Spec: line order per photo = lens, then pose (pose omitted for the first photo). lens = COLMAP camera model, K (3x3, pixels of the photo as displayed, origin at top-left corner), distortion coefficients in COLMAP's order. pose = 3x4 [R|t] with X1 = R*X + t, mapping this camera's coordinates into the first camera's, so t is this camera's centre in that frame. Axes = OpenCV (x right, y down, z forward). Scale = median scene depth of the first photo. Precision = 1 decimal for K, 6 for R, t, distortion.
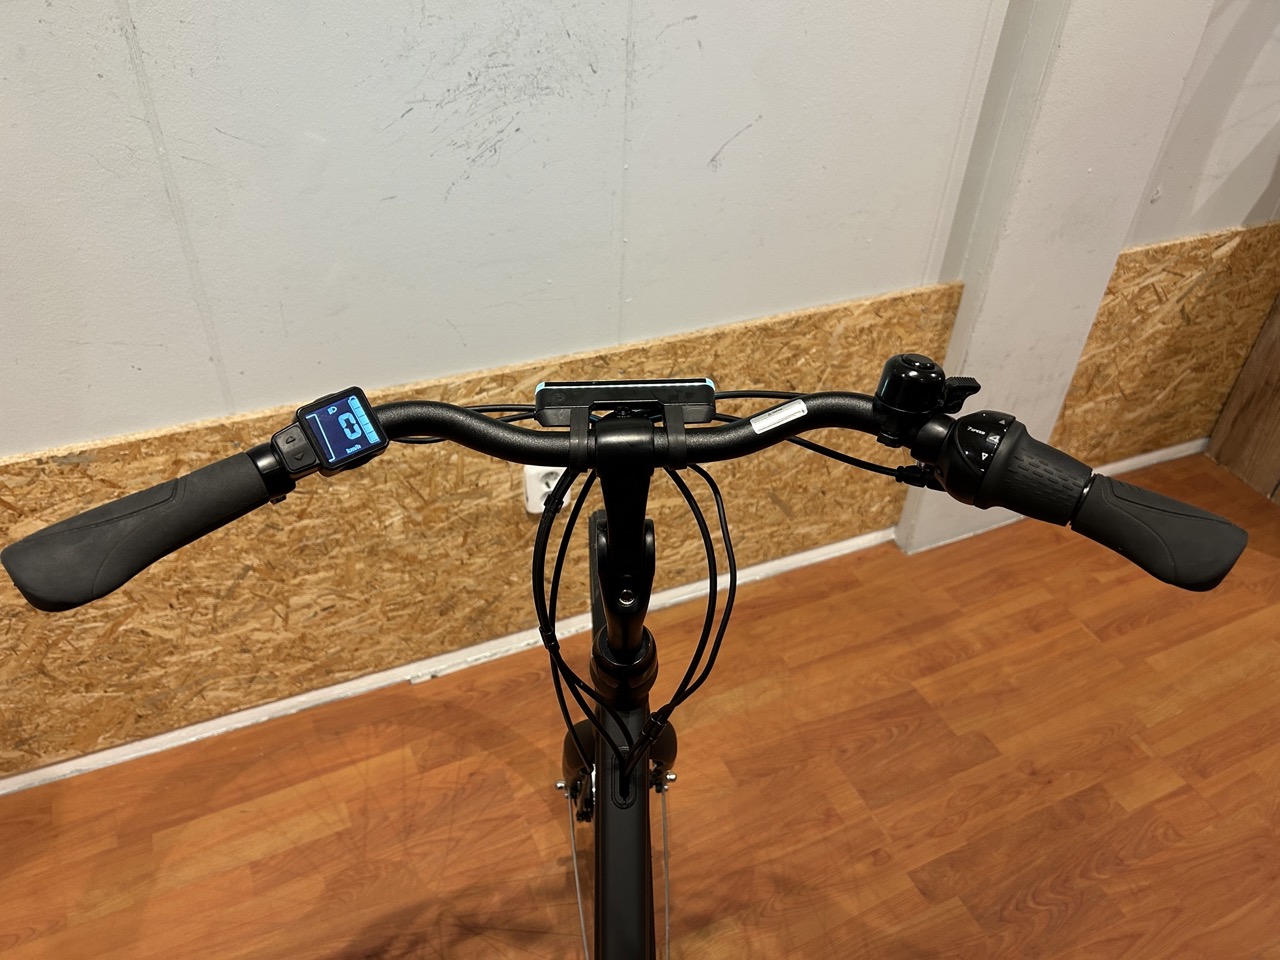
lens RADIAL K [[986.8, 0, 645.6], [0, 986.8, 482.3], [0, 0, 1]] dist [0.044781, -0.059678]
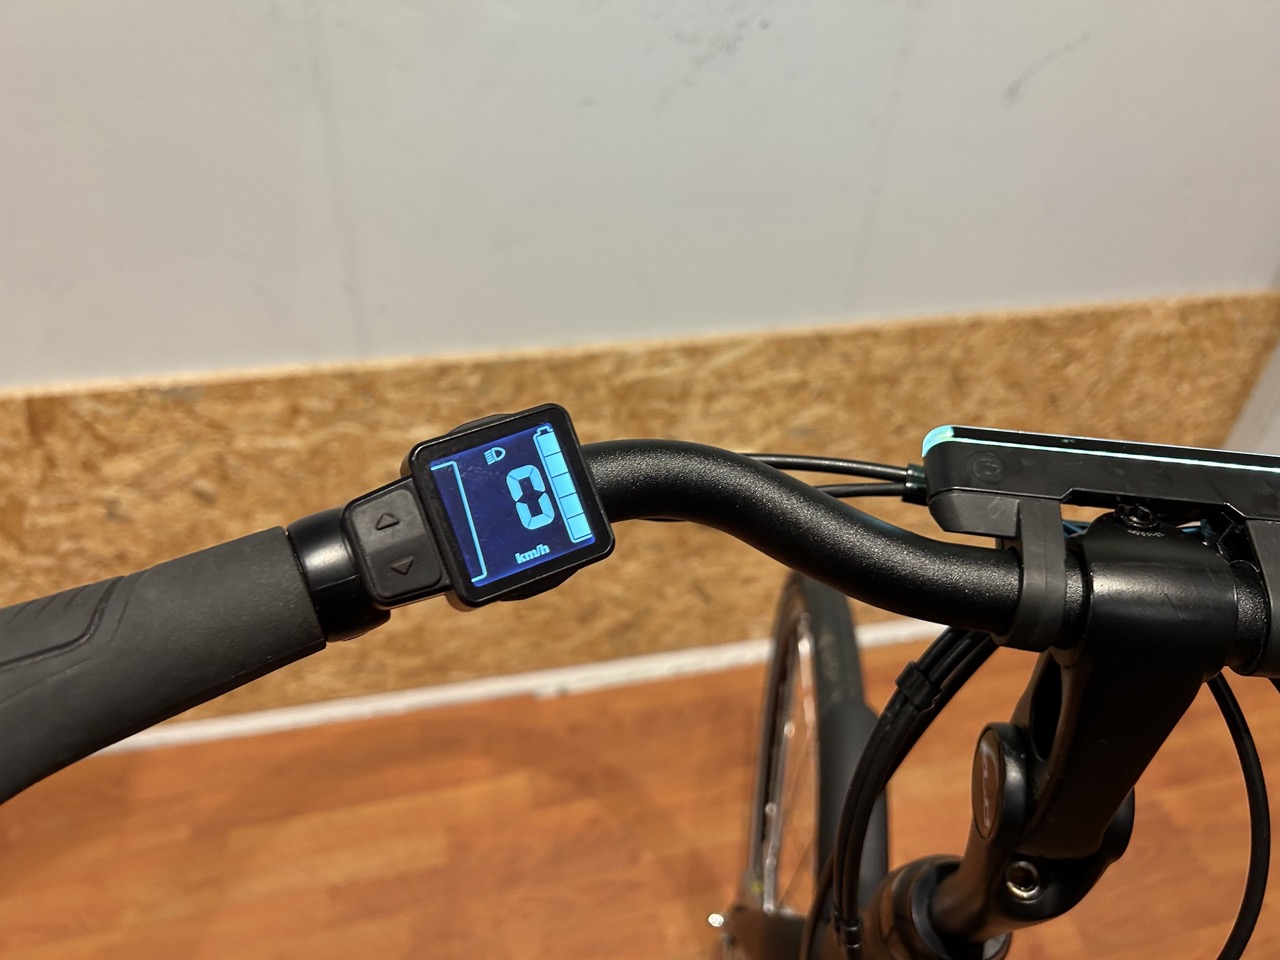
lens RADIAL K [[986.8, 0, 629.7], [0, 986.8, 507.5], [0, 0, 1]] dist [0.044781, -0.059678]
pose [[0.980943, 0.136097, -0.138664, -0.063207], [-0.127495, 0.989424, 0.069175, -0.027453], [0.146612, -0.050177, 0.987921, 0.189079]]
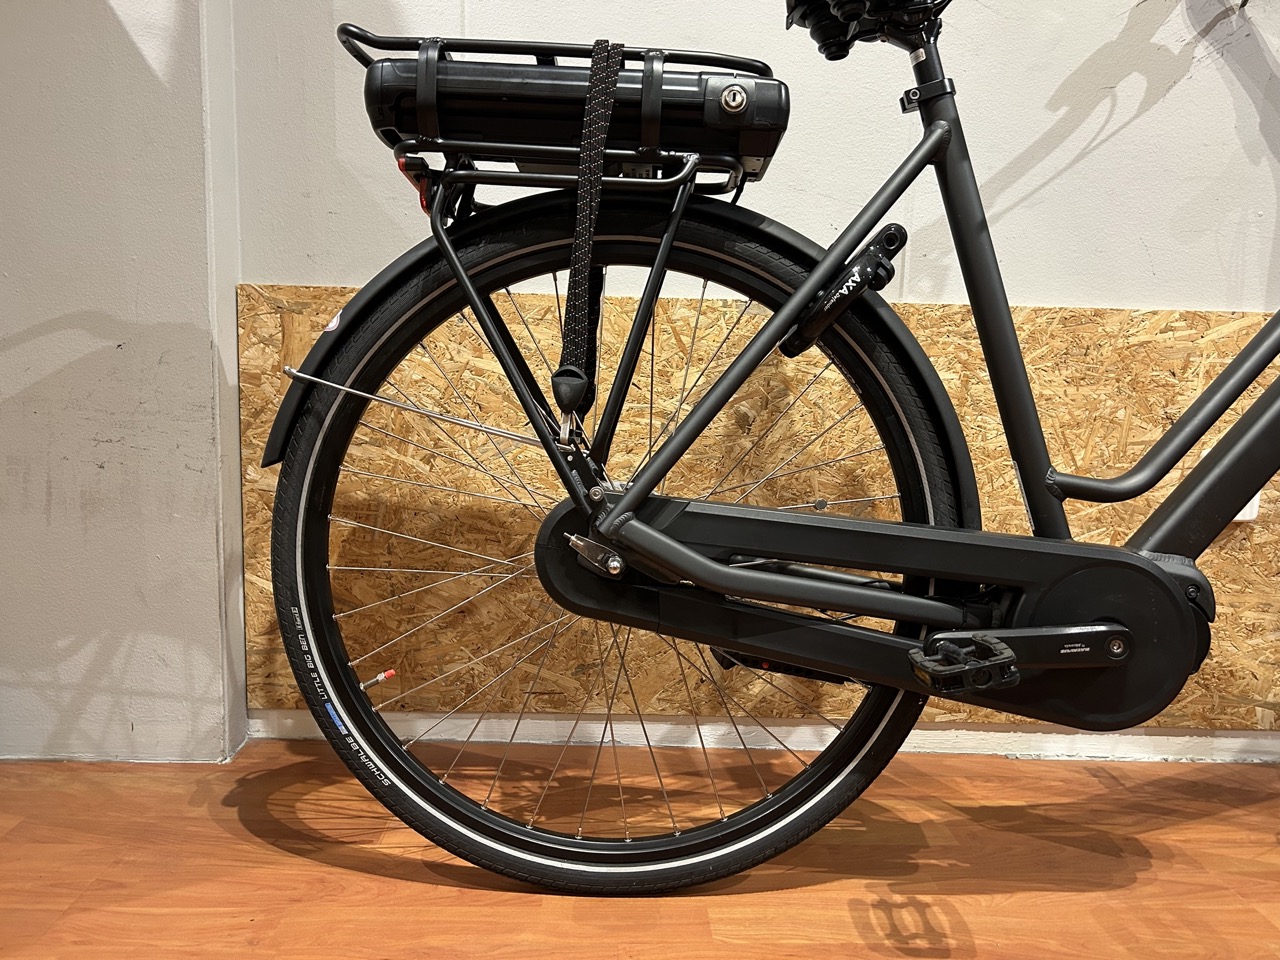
lens RADIAL K [[986.8, 0, 643.2], [0, 986.8, 477.5], [0, 0, 1]] dist [0.044781, -0.059678]
pose [[0.921515, 0.030737, -0.387124, -0.231363], [-0.232943, 0.841362, -0.487696, 0.515332], [0.310721, 0.539597, 0.782488, 0.222999]]
